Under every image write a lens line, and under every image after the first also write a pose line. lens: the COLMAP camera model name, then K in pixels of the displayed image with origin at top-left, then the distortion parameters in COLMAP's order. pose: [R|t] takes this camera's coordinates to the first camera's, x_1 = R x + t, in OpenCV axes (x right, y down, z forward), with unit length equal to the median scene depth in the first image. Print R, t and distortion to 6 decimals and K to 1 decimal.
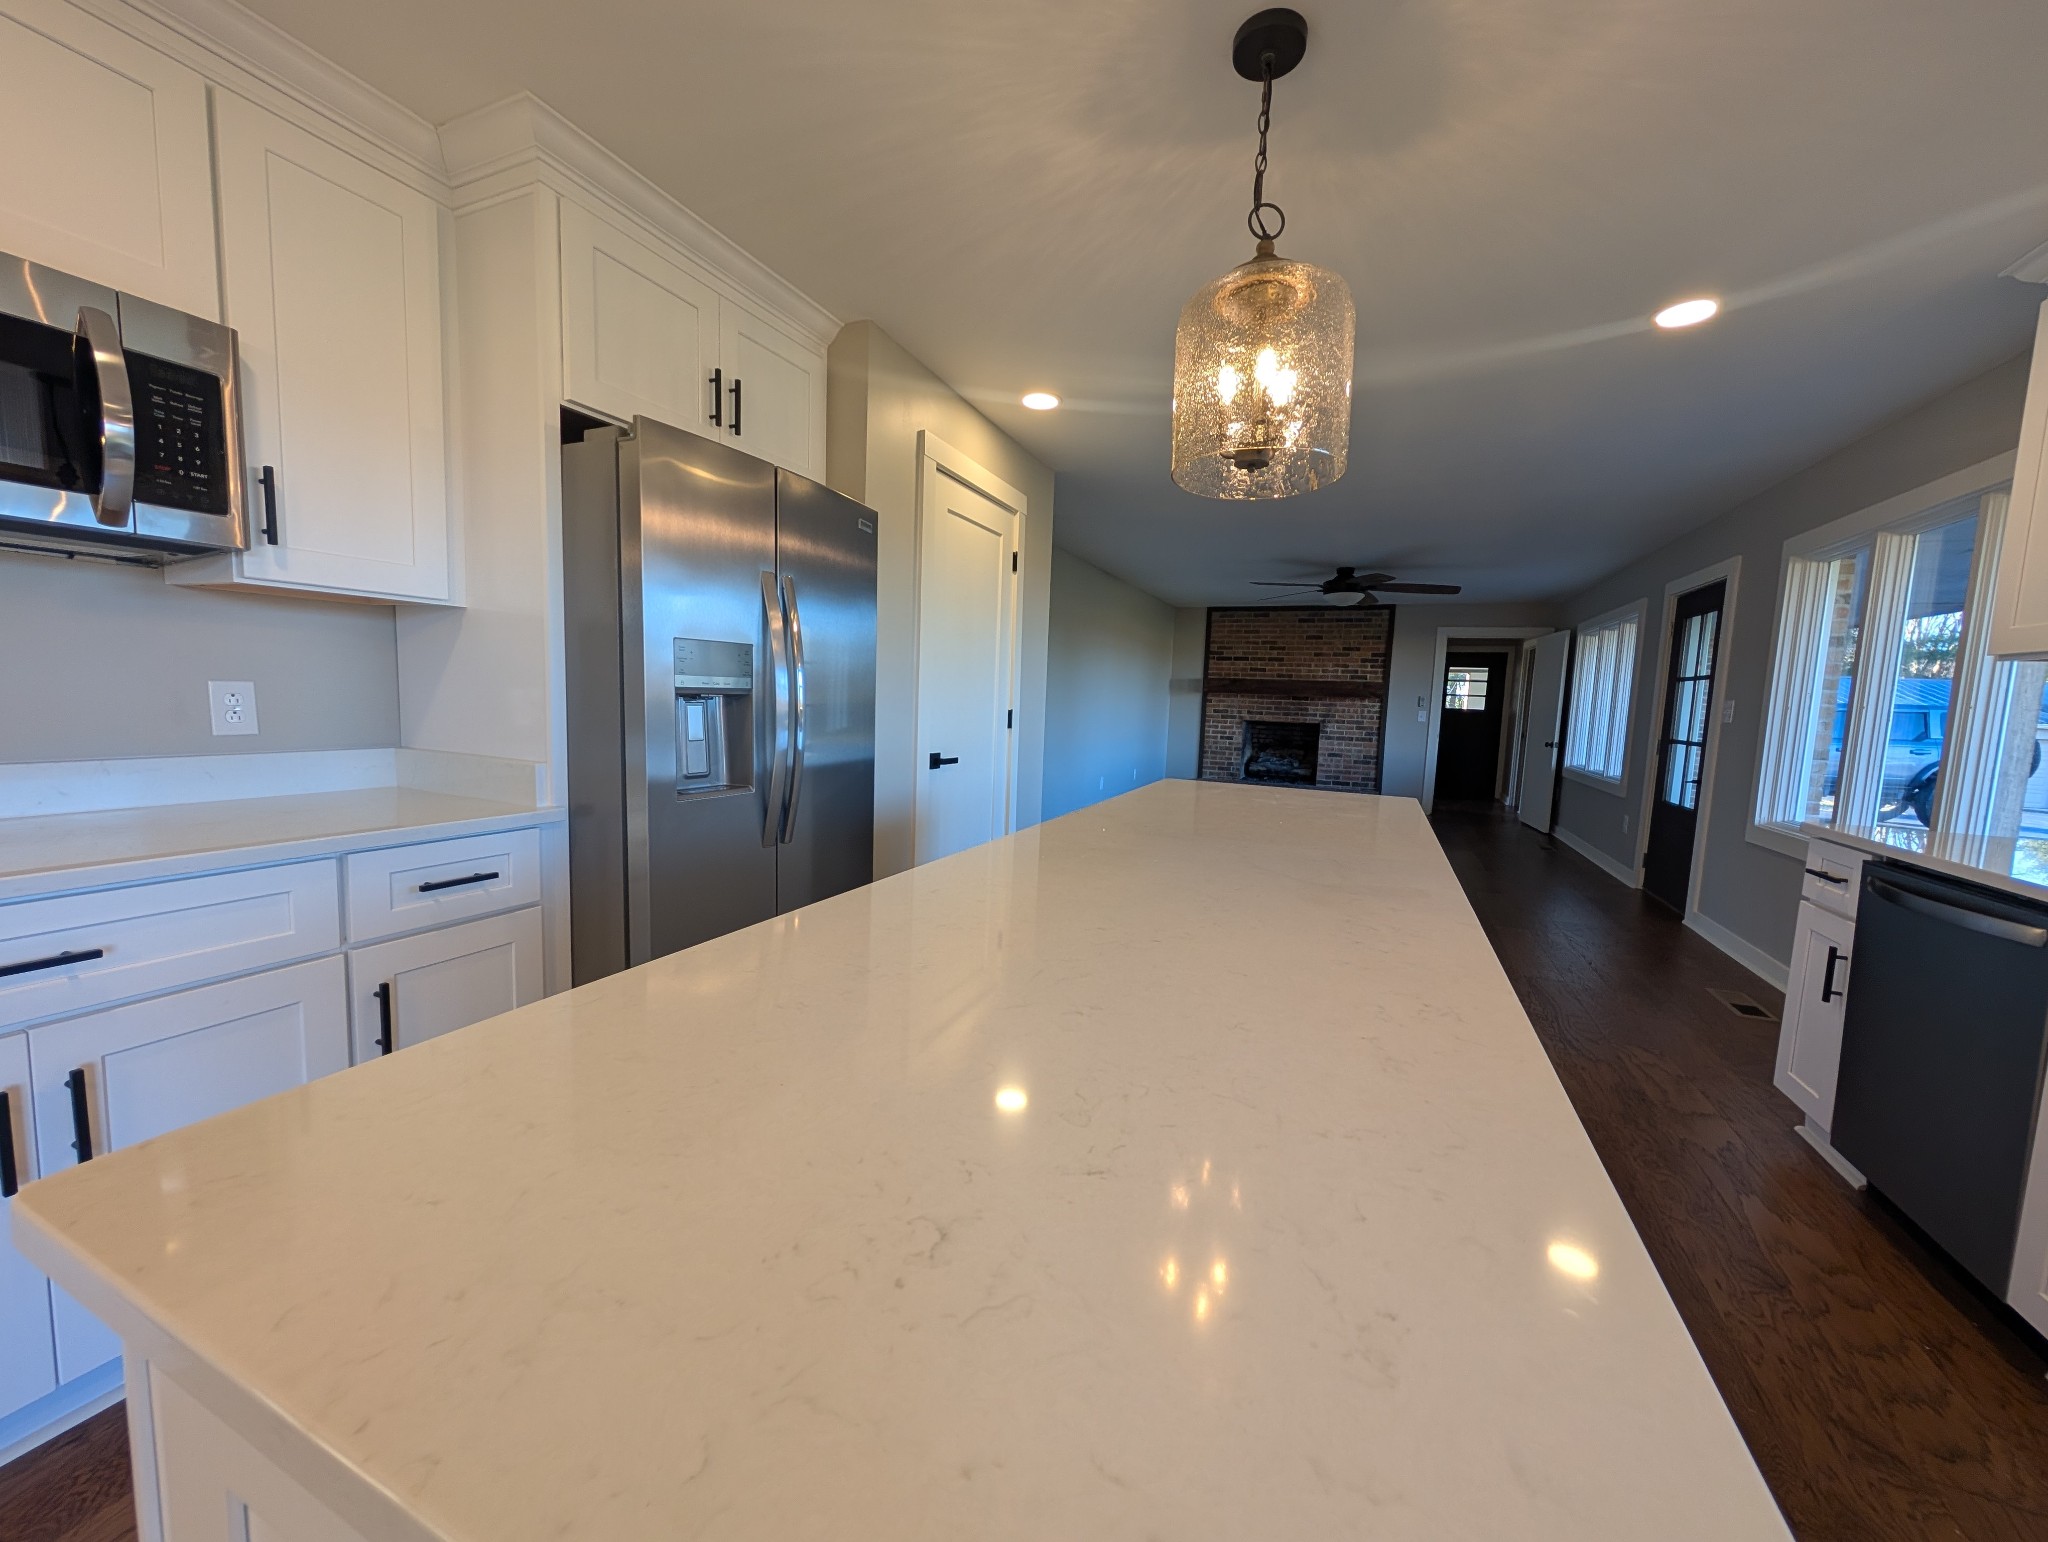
lens RADIAL K [[776.4, 0, 1011.5], [0, 776.4, 771.5], [0, 0, 1]] dist [-0.003784, 0.000131]
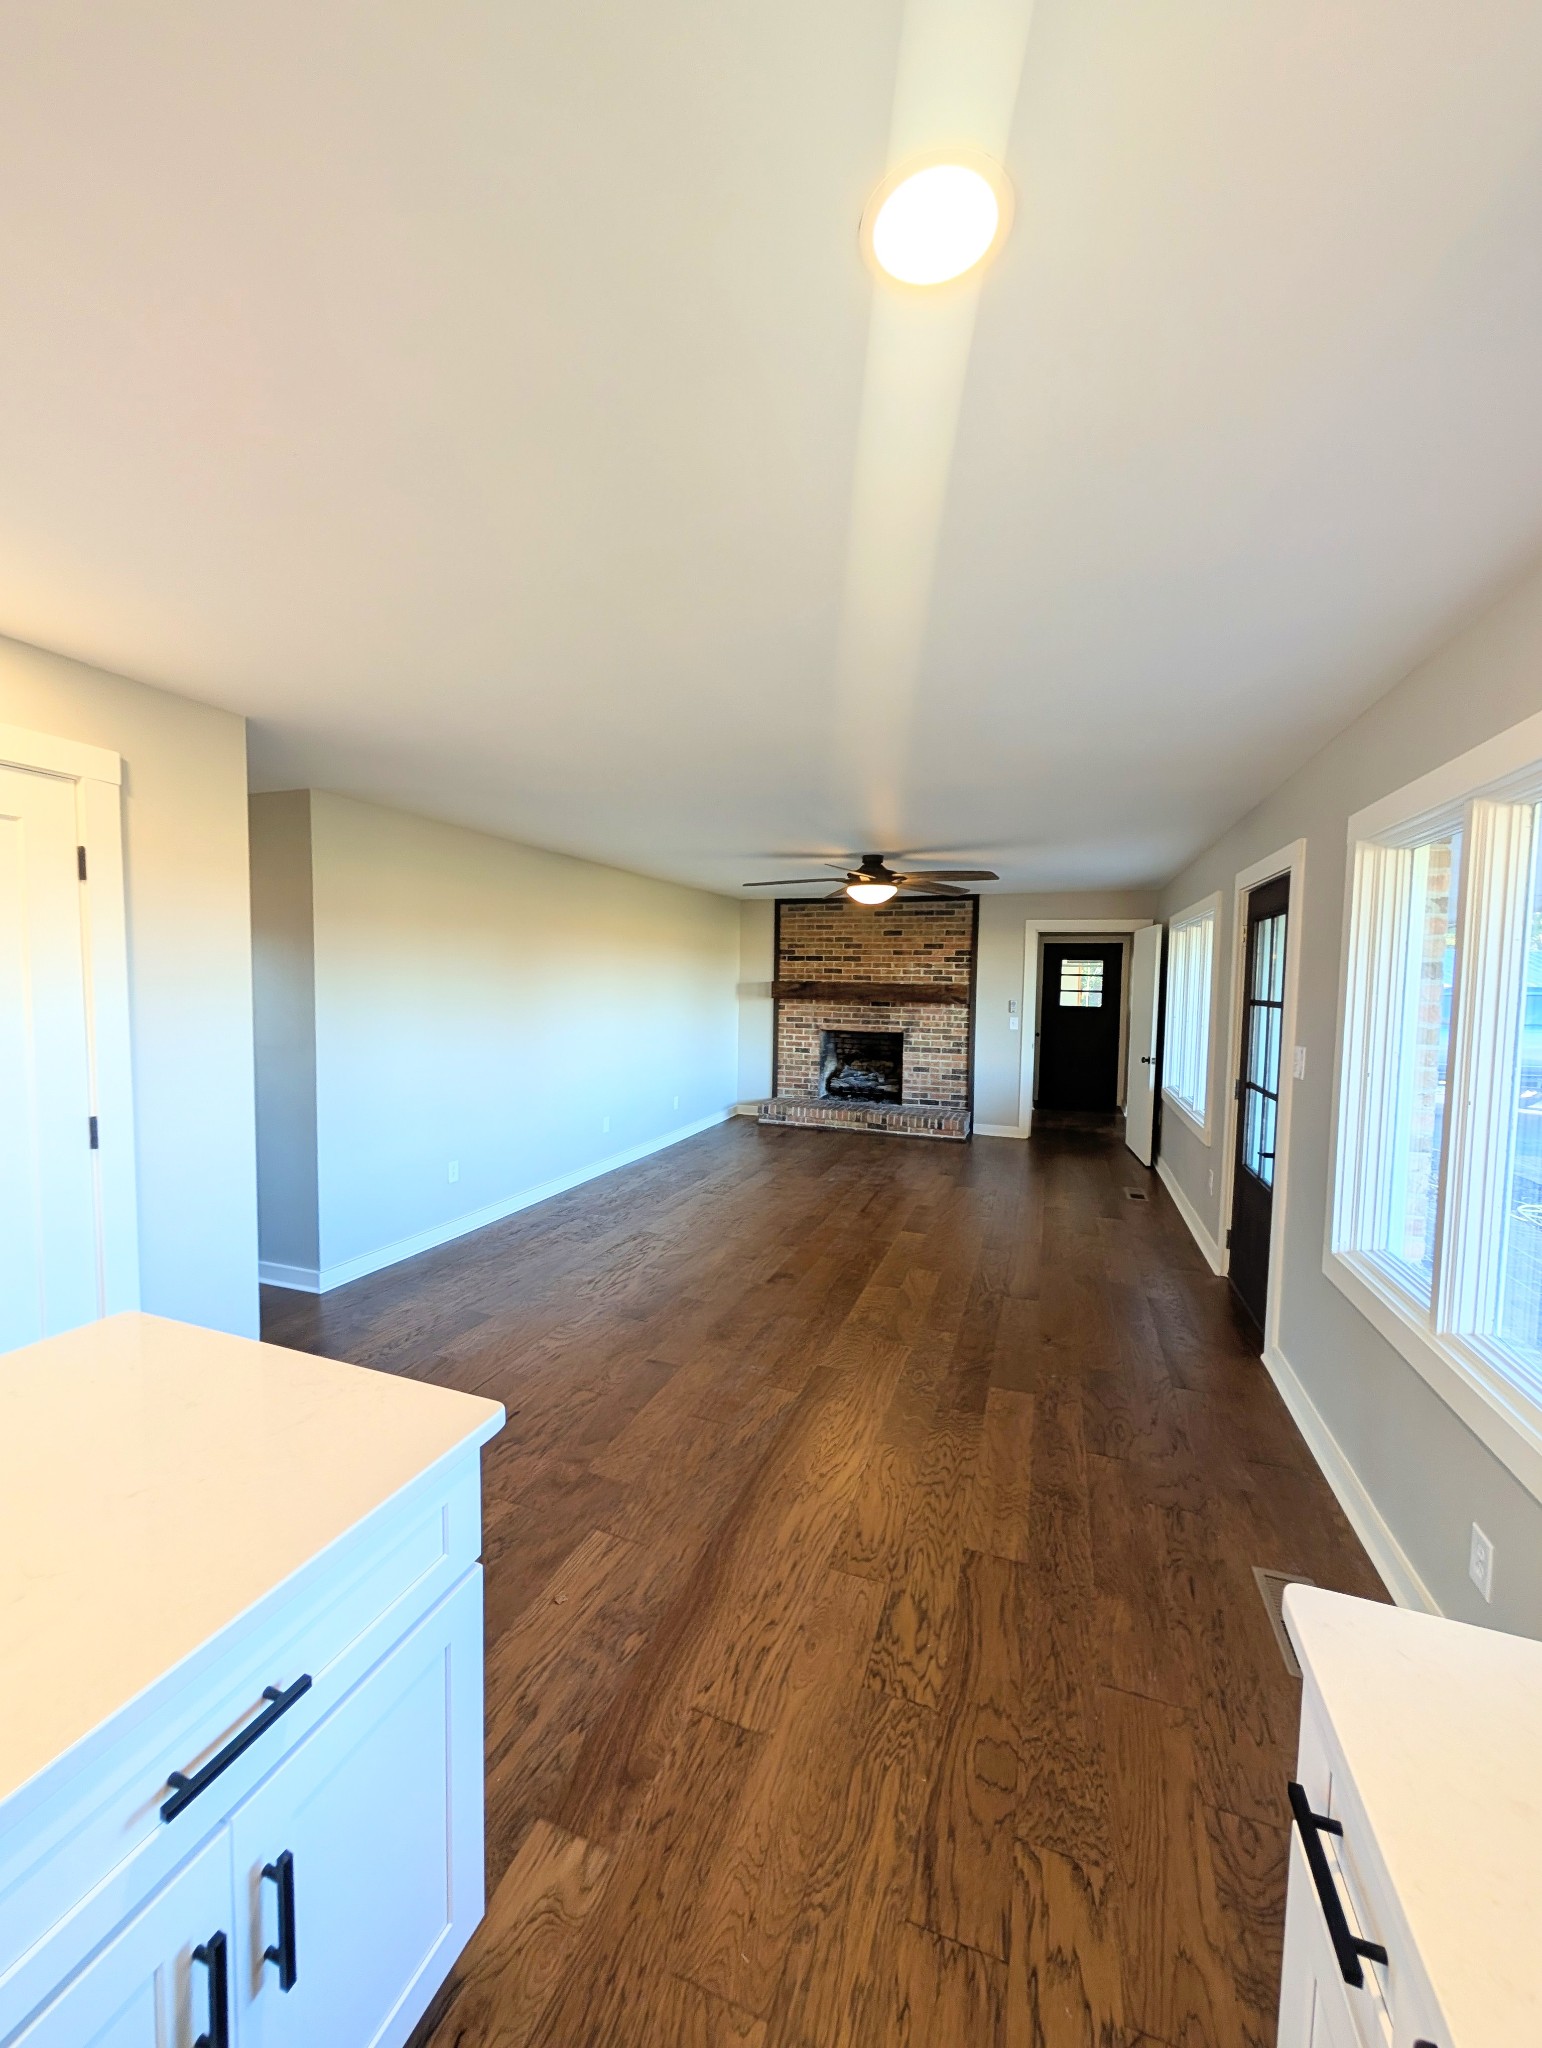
lens RADIAL K [[776.4, 0, 762.4], [0, 776.4, 1020.0], [0, 0, 1]] dist [-0.003784, 0.000131]
pose [[0.997306, -0.024878, 0.069005, 0.188751], [0.027680, 0.998818, -0.039952, -0.047273], [-0.067930, 0.041755, 0.996816, 0.160688]]
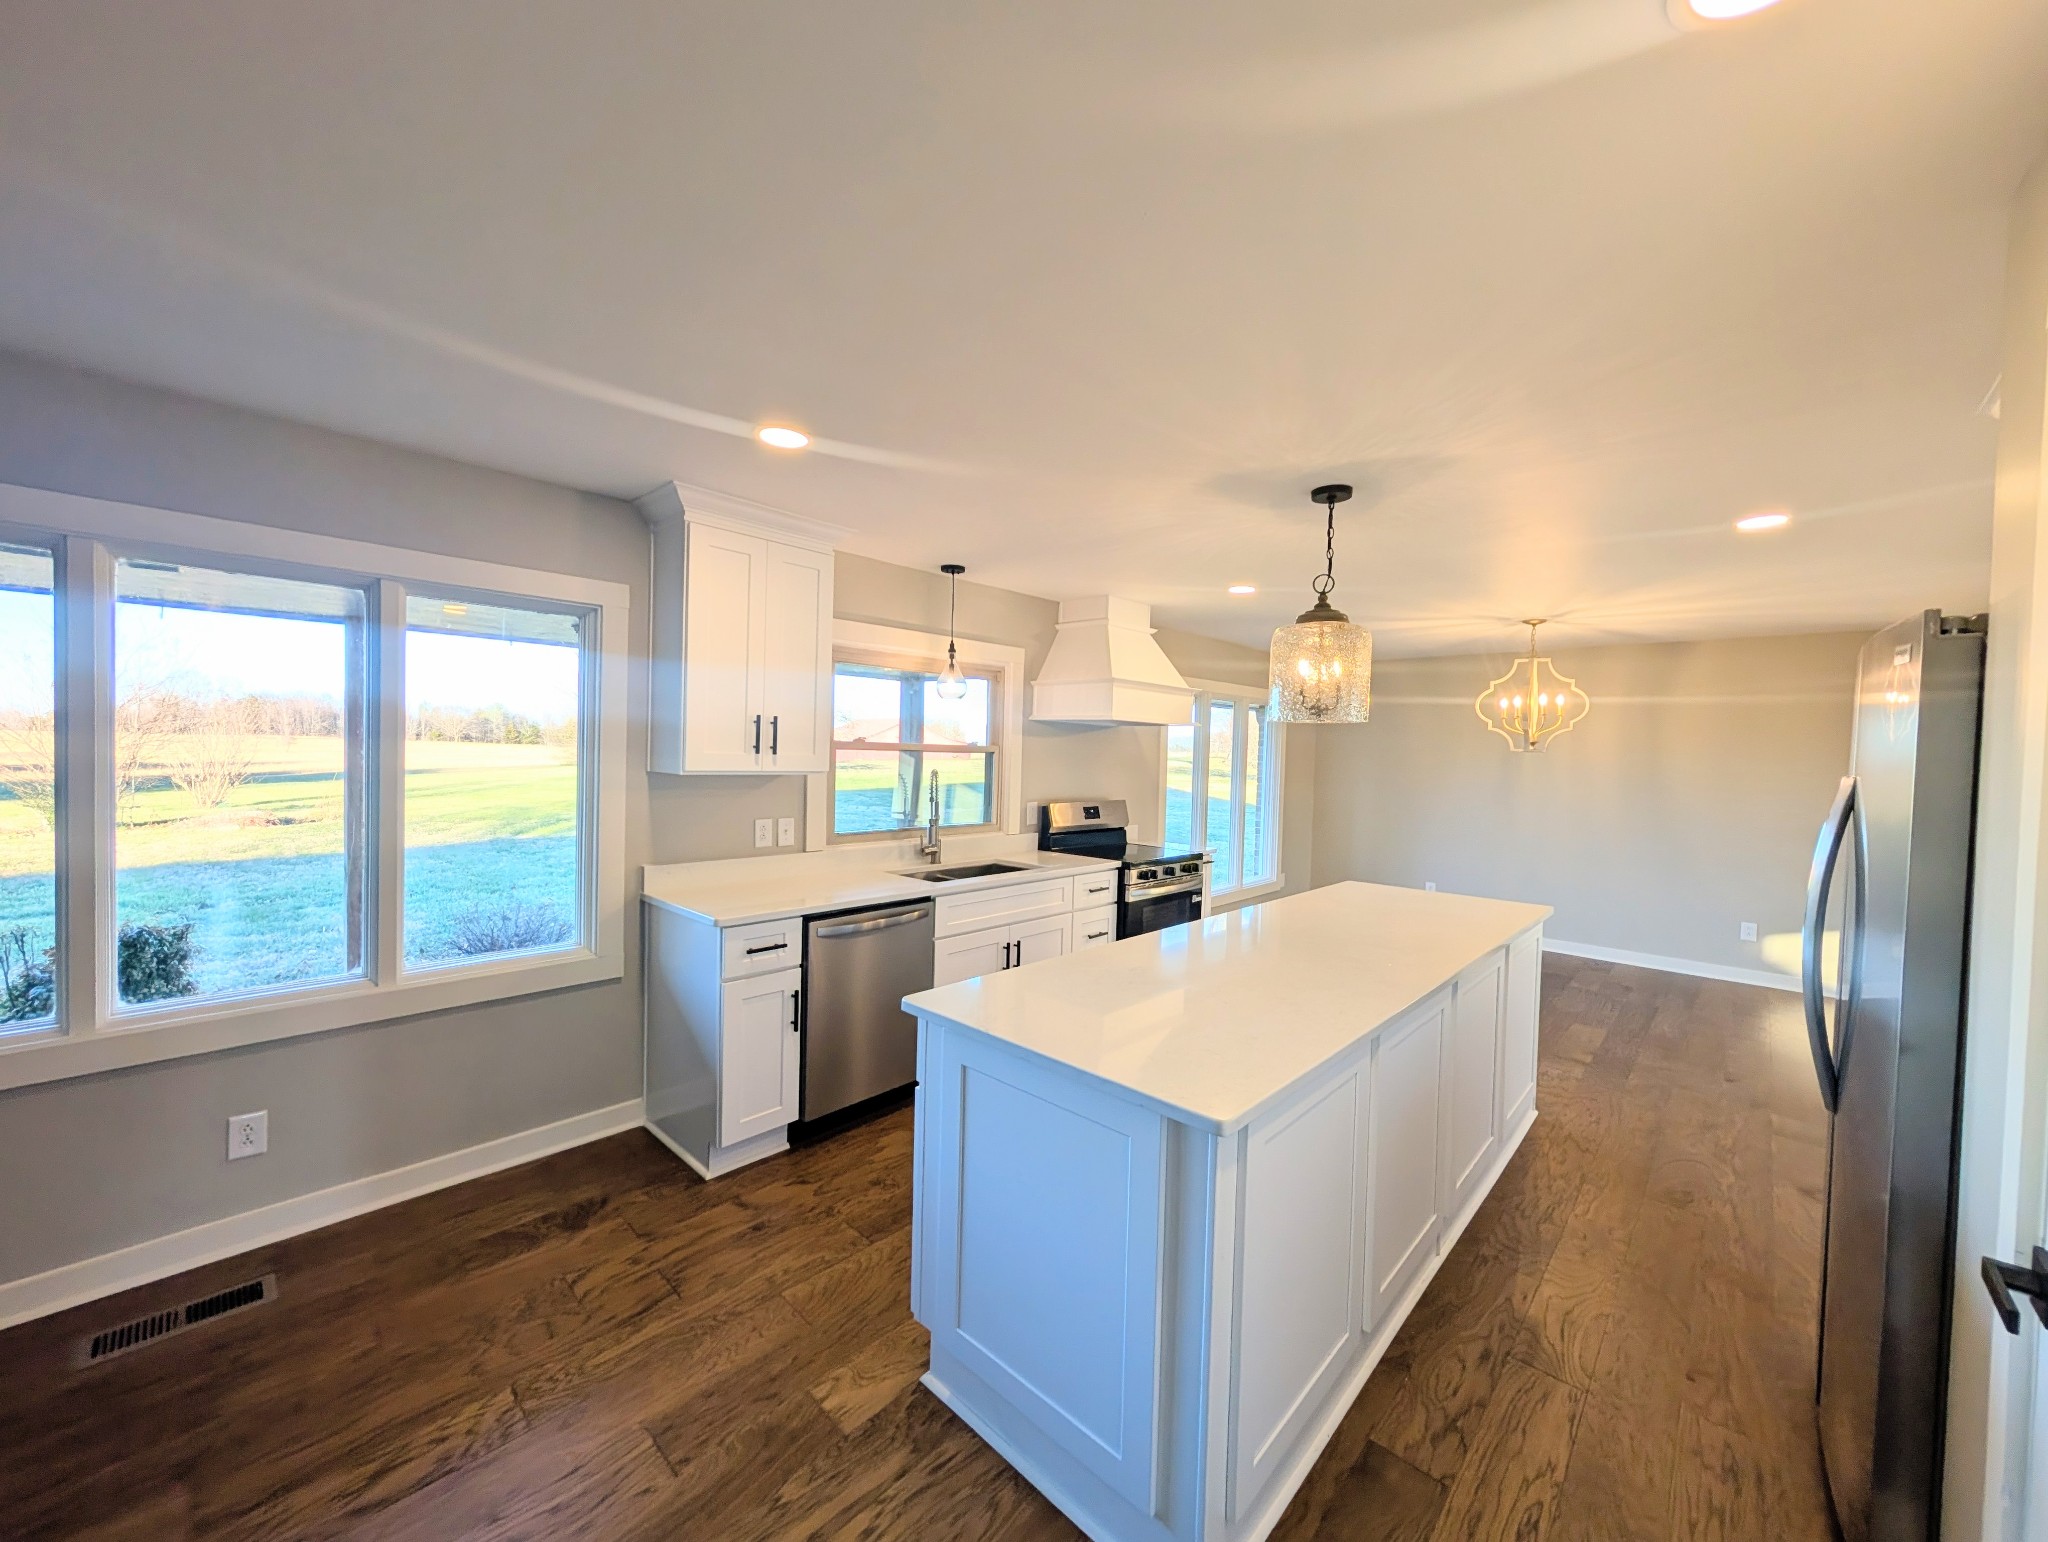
lens RADIAL K [[776.4, 0, 1026.2], [0, 776.4, 769.3], [0, 0, 1]] dist [-0.003784, 0.000131]
pose [[-0.945093, -0.069303, 0.319367, 0.059980], [-0.029063, 0.991207, 0.129087, -0.078120], [-0.325505, 0.112717, -0.938798, 0.471862]]
